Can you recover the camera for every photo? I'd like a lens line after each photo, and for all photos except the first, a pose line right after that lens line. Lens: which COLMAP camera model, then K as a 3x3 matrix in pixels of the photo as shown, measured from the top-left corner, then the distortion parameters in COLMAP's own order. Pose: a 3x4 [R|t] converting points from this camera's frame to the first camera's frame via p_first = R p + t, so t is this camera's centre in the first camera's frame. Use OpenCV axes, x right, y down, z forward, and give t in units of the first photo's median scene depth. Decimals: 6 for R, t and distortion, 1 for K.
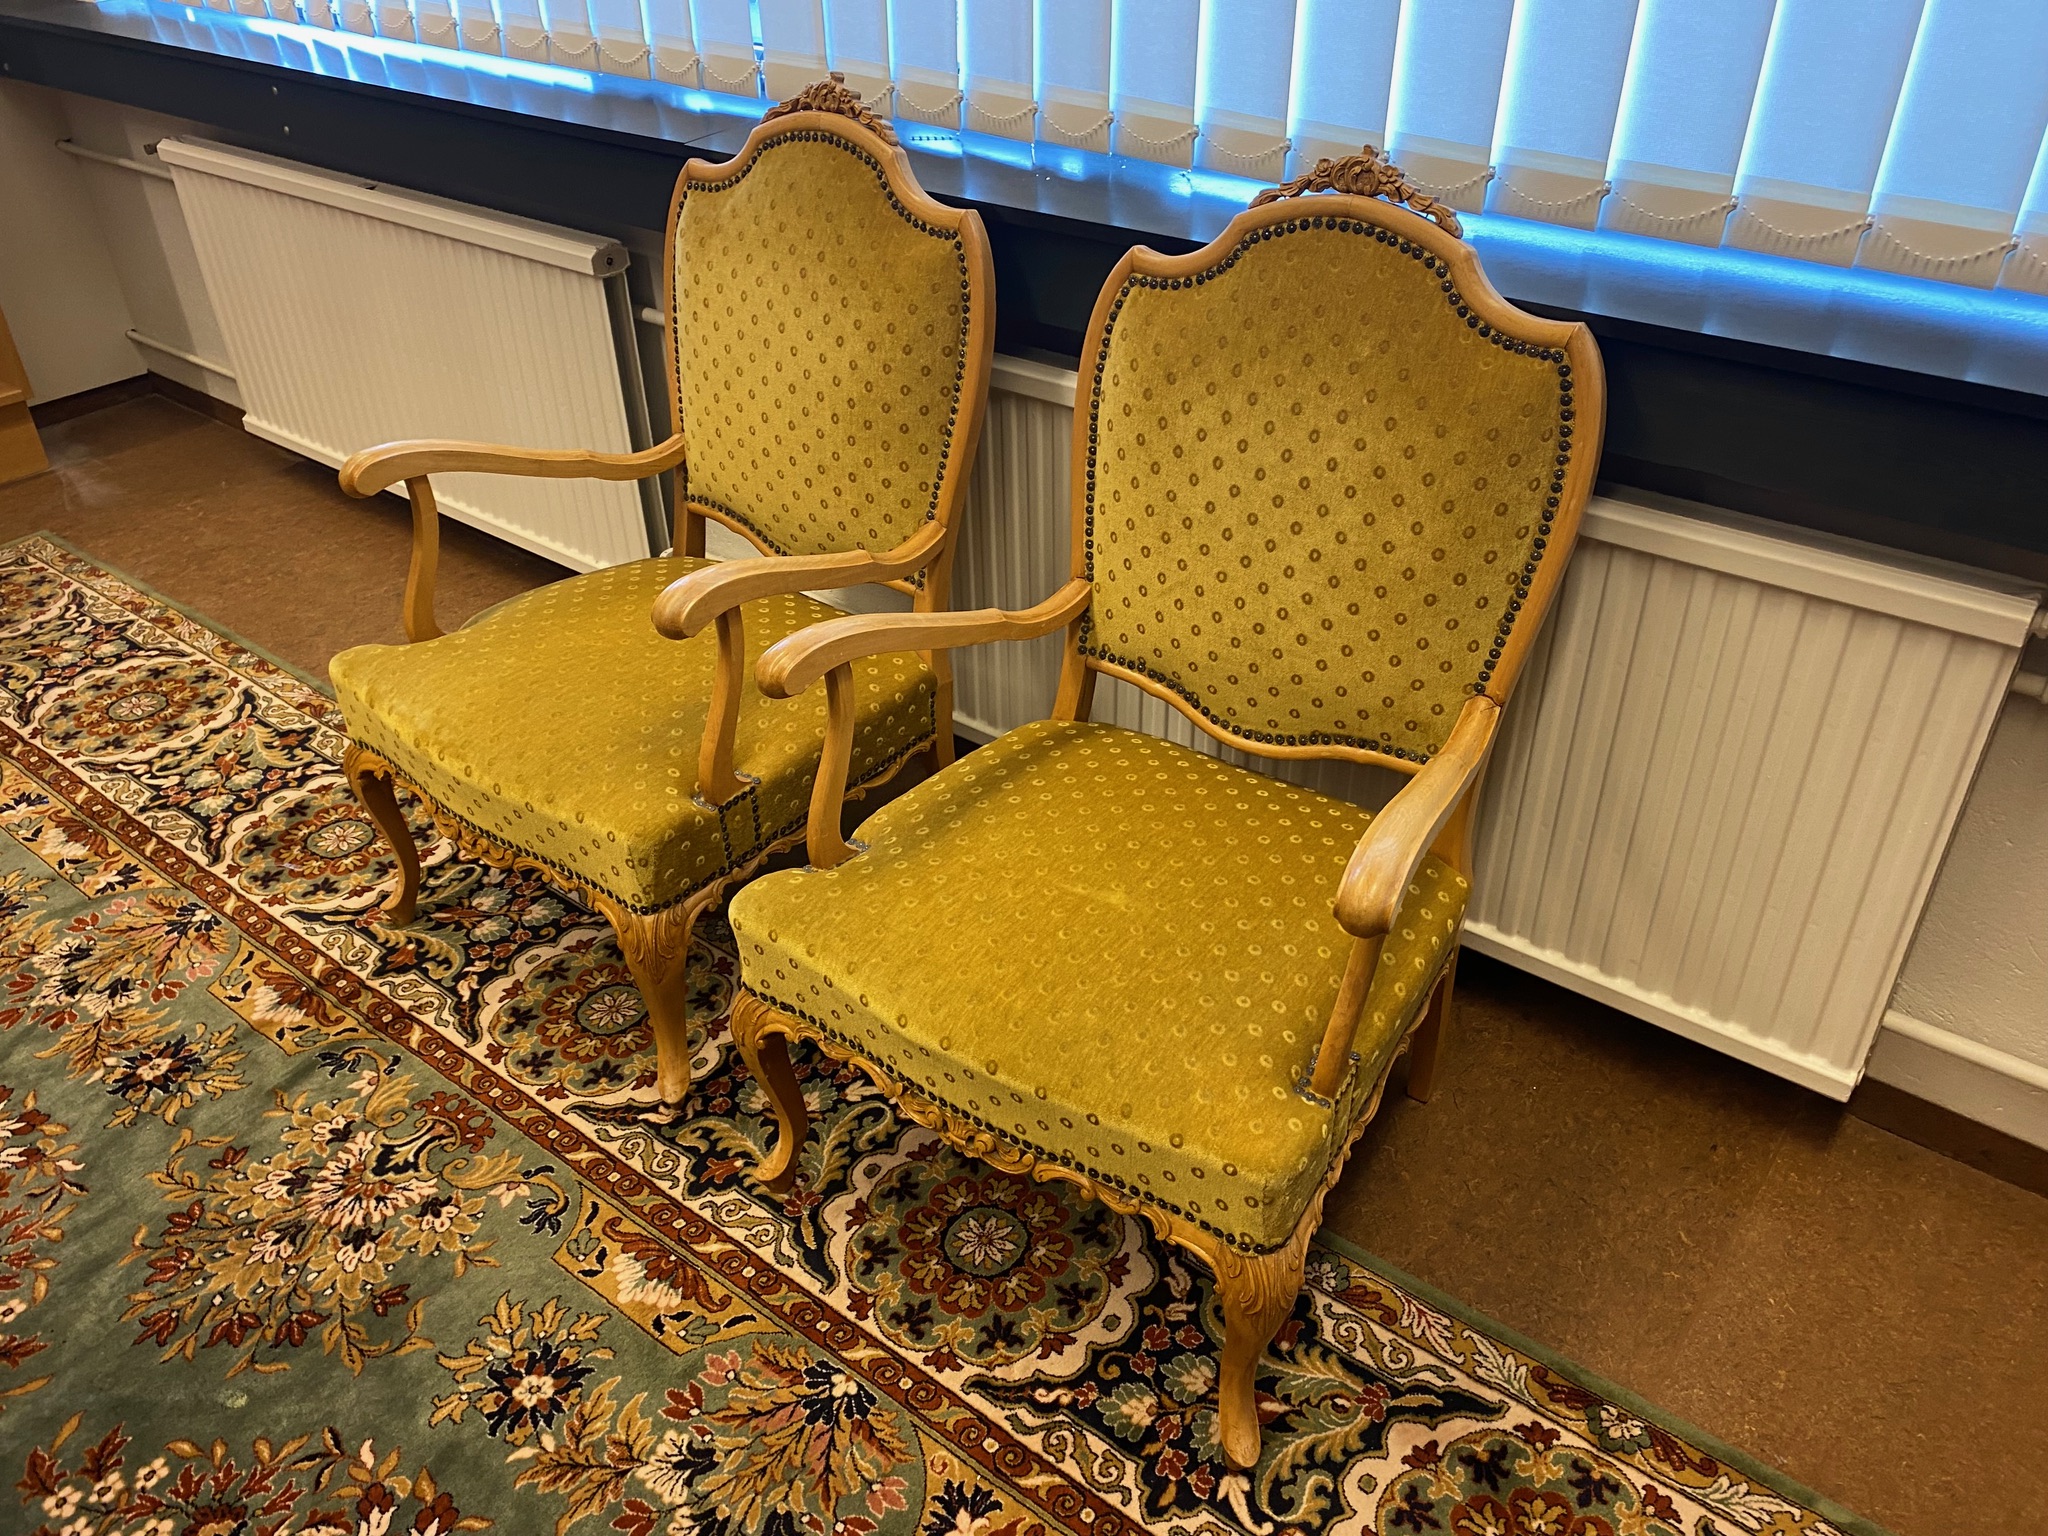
lens RADIAL K [[1566.6, 0, 1024.9], [0, 1566.6, 760.9], [0, 0, 1]] dist [-0.001337, 0.001051]
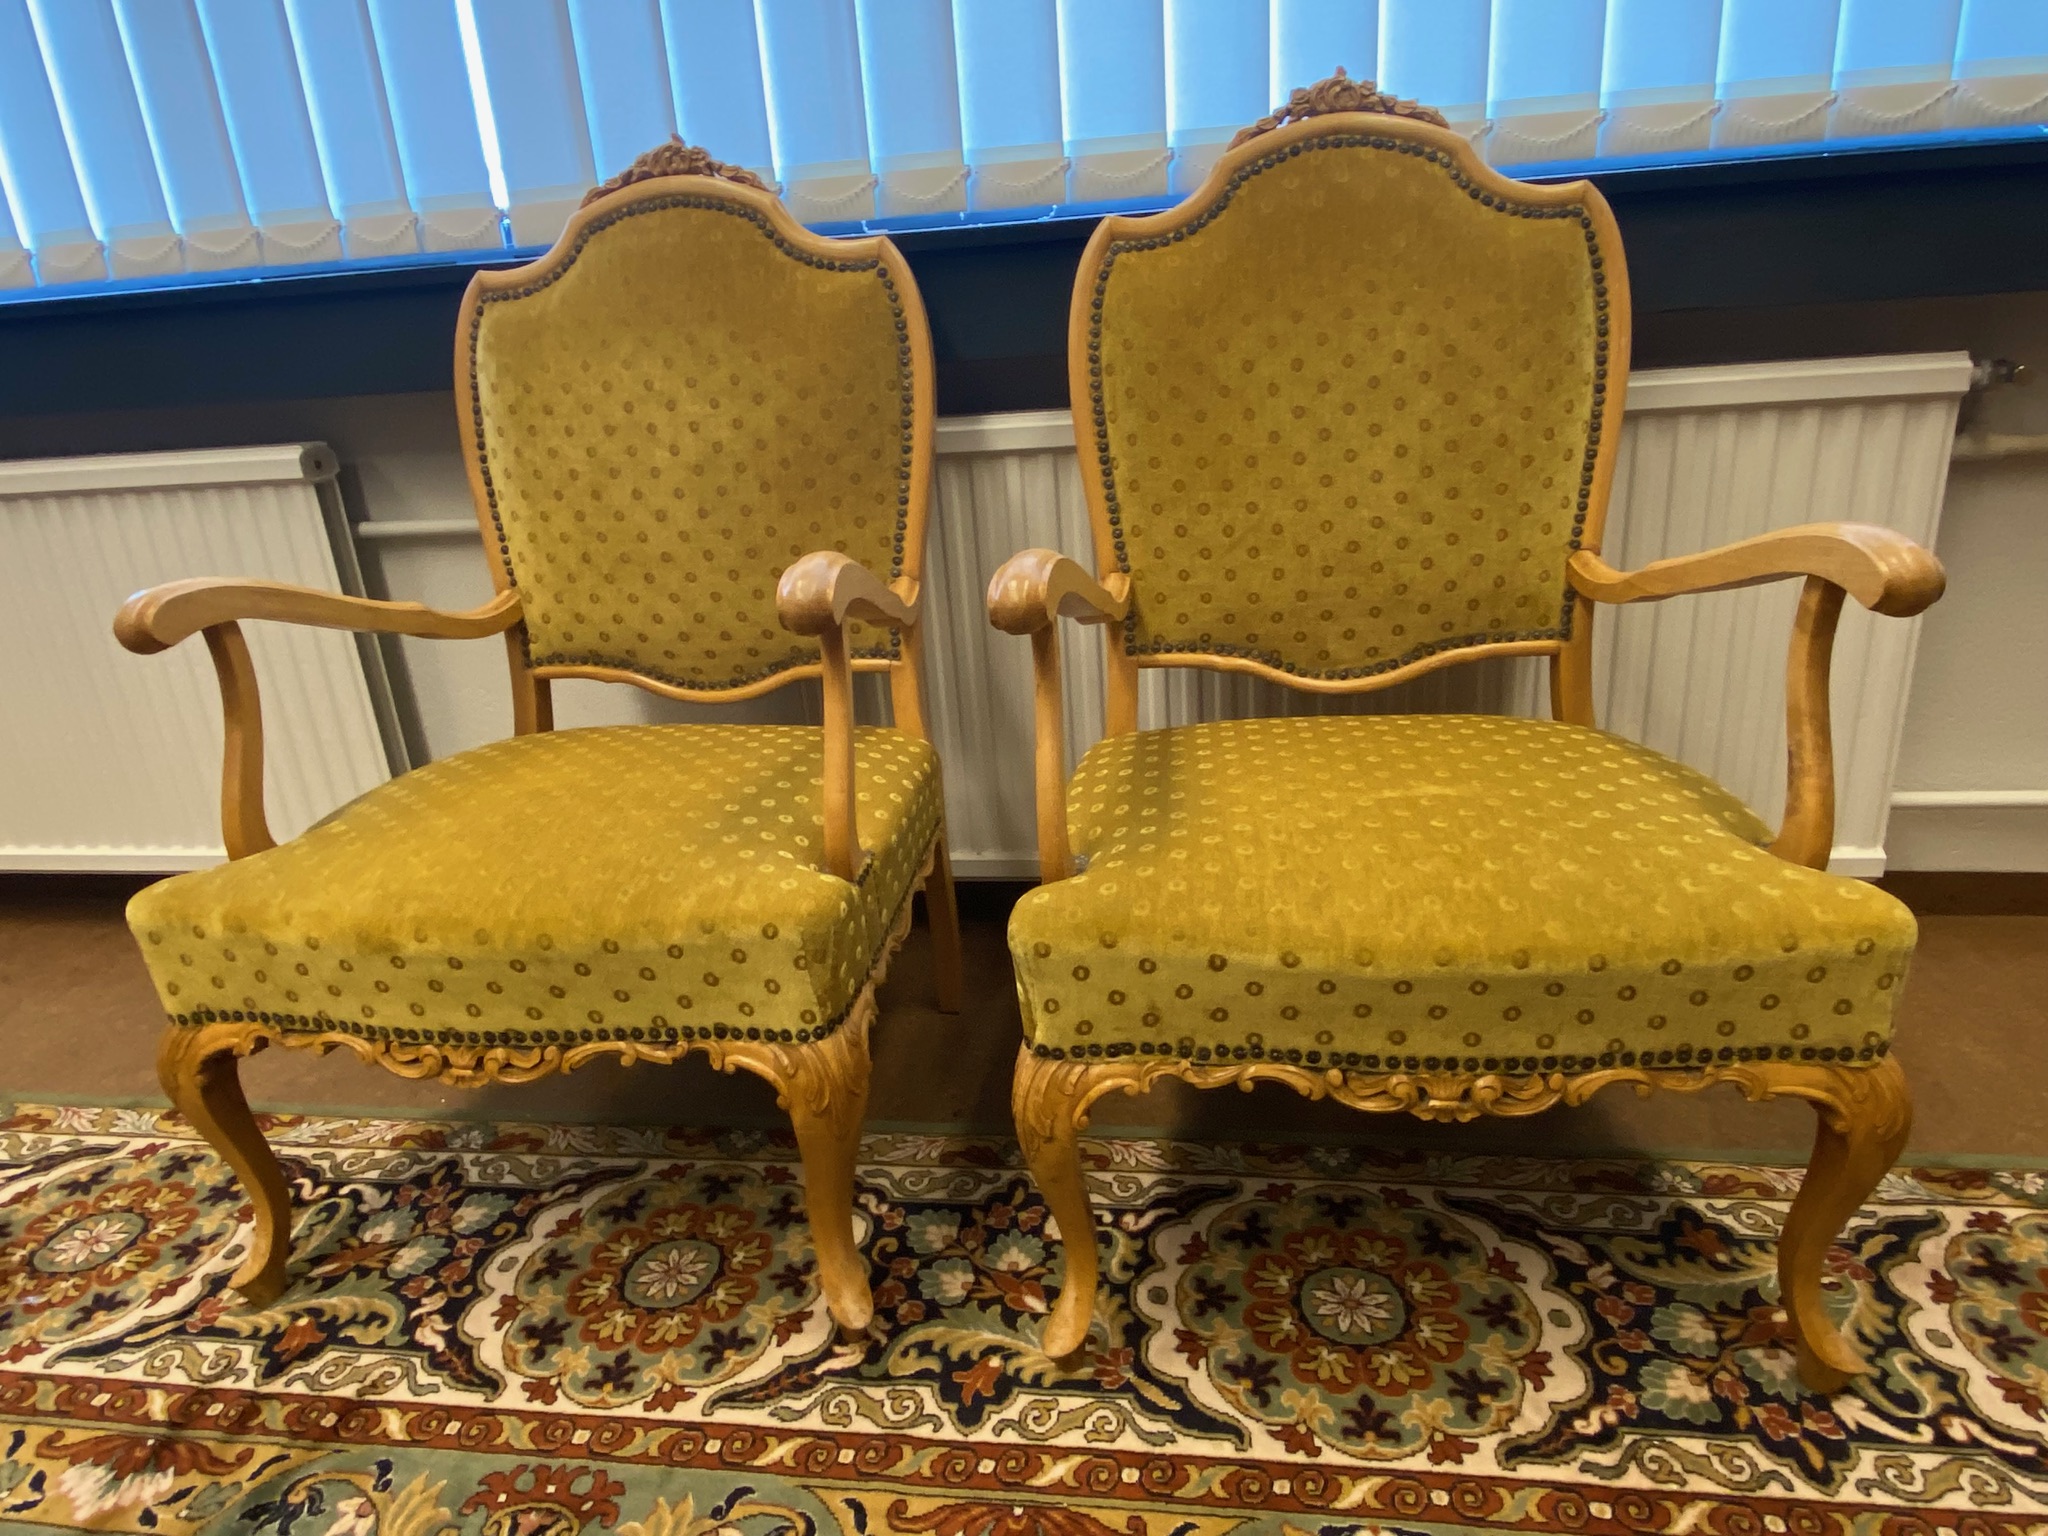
lens RADIAL K [[1283.0, 0, 1025.4], [0, 1283.0, 770.4], [0, 0, 1]] dist [0.010696, -0.015869]
pose [[0.868578, -0.210204, 0.448761, -0.394271], [0.316458, 0.932161, -0.175872, 0.114683], [-0.381348, 0.294773, 0.876175, 0.407094]]
